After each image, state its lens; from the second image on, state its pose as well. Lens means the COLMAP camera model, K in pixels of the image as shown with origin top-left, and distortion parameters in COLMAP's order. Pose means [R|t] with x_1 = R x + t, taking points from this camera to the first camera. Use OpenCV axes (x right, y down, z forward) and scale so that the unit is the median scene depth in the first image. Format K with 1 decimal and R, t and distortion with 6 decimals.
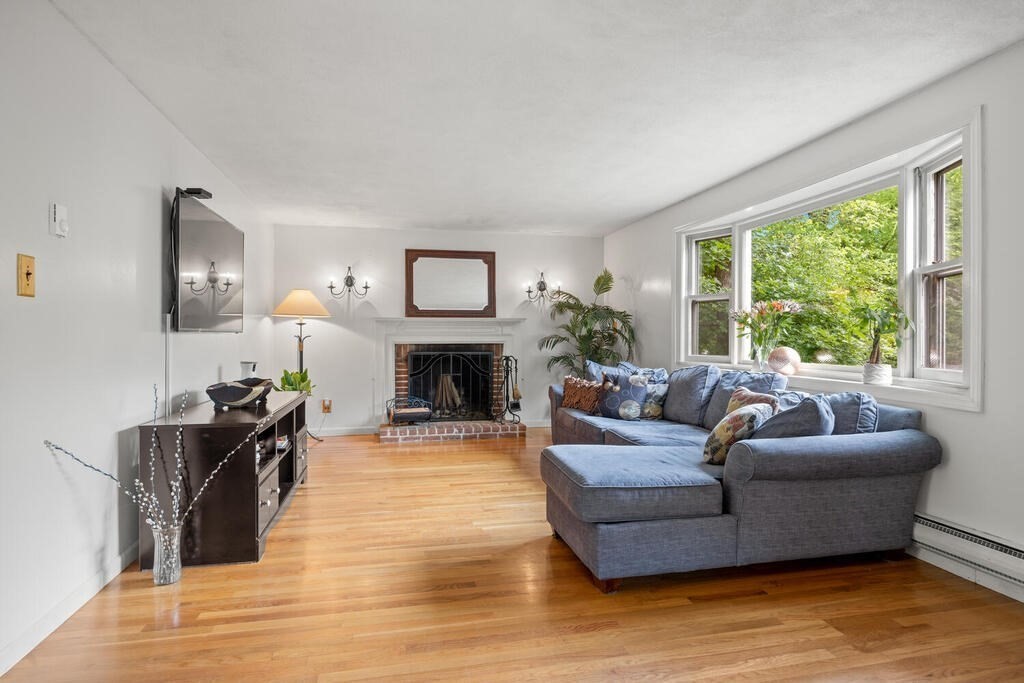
lens RADIAL K [[561.0, 0, 512.0], [0, 561.0, 341.5], [0, 0, 1]] dist [-0.000816, -0.000020]
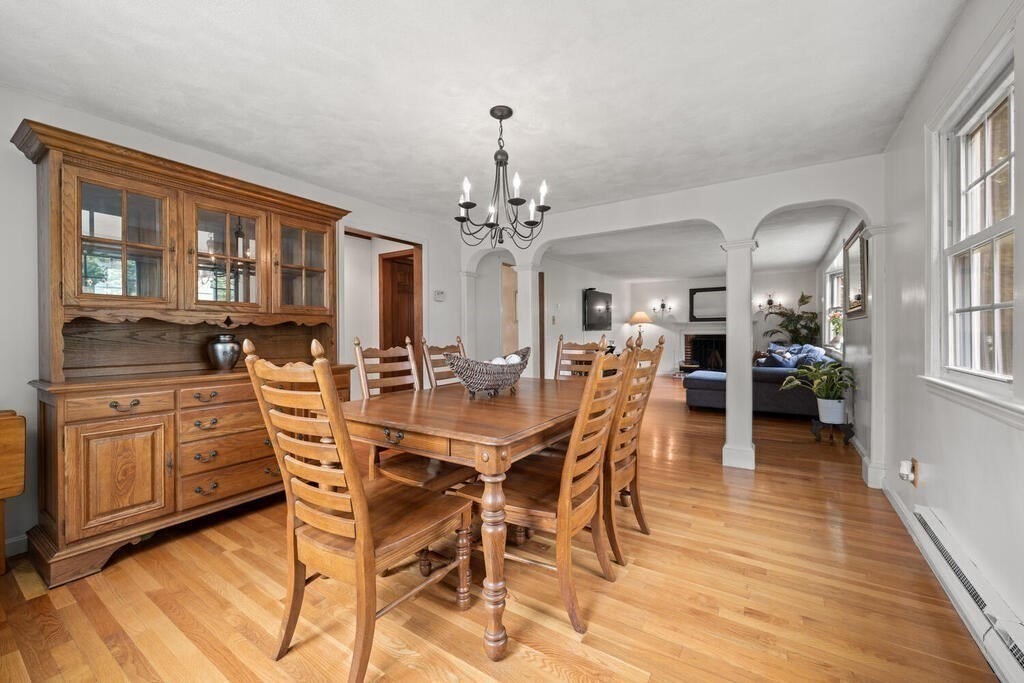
lens RADIAL K [[414.5, 0, 511.1], [0, 414.5, 339.9], [0, 0, 1]] dist [-0.000671, 0.000061]
pose [[0.697568, 0.007310, -0.716481, 0.458528], [-0.000619, 0.999954, 0.009599, 0.009565], [0.716518, -0.006252, 0.697540, -0.558046]]
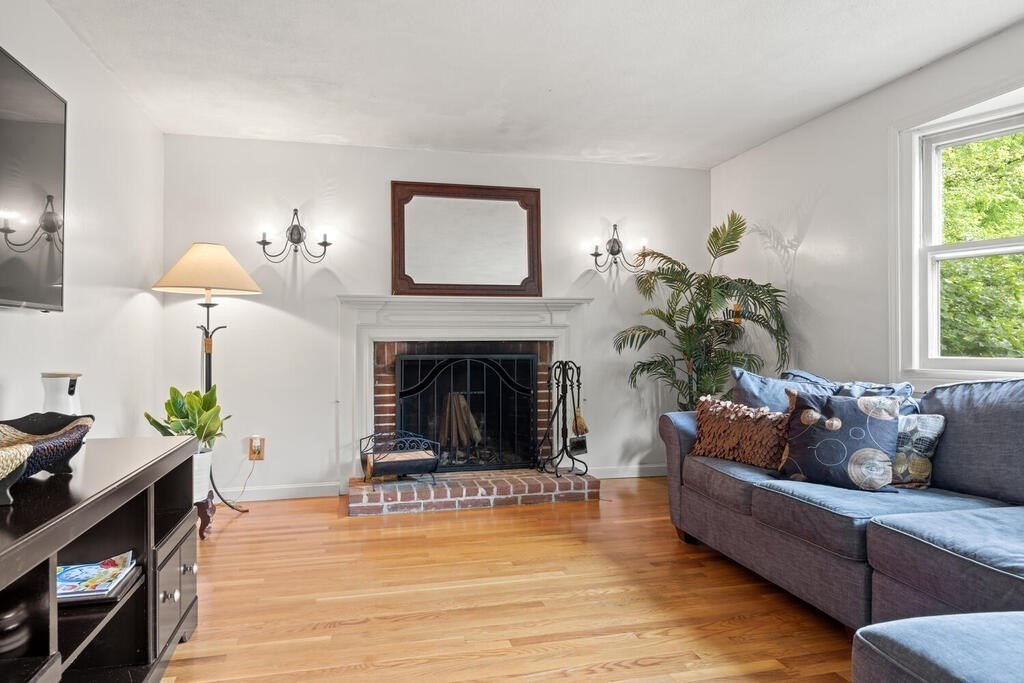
lens RADIAL K [[654.6, 0, 512.0], [0, 654.6, 341.5], [0, 0, 1]] dist [-0.001704, -0.001686]
pose [[0.999702, -0.003272, 0.024179, -0.081733], [0.003475, 0.999959, -0.008366, 0.010899], [-0.024151, 0.008448, 0.999673, 0.314840]]
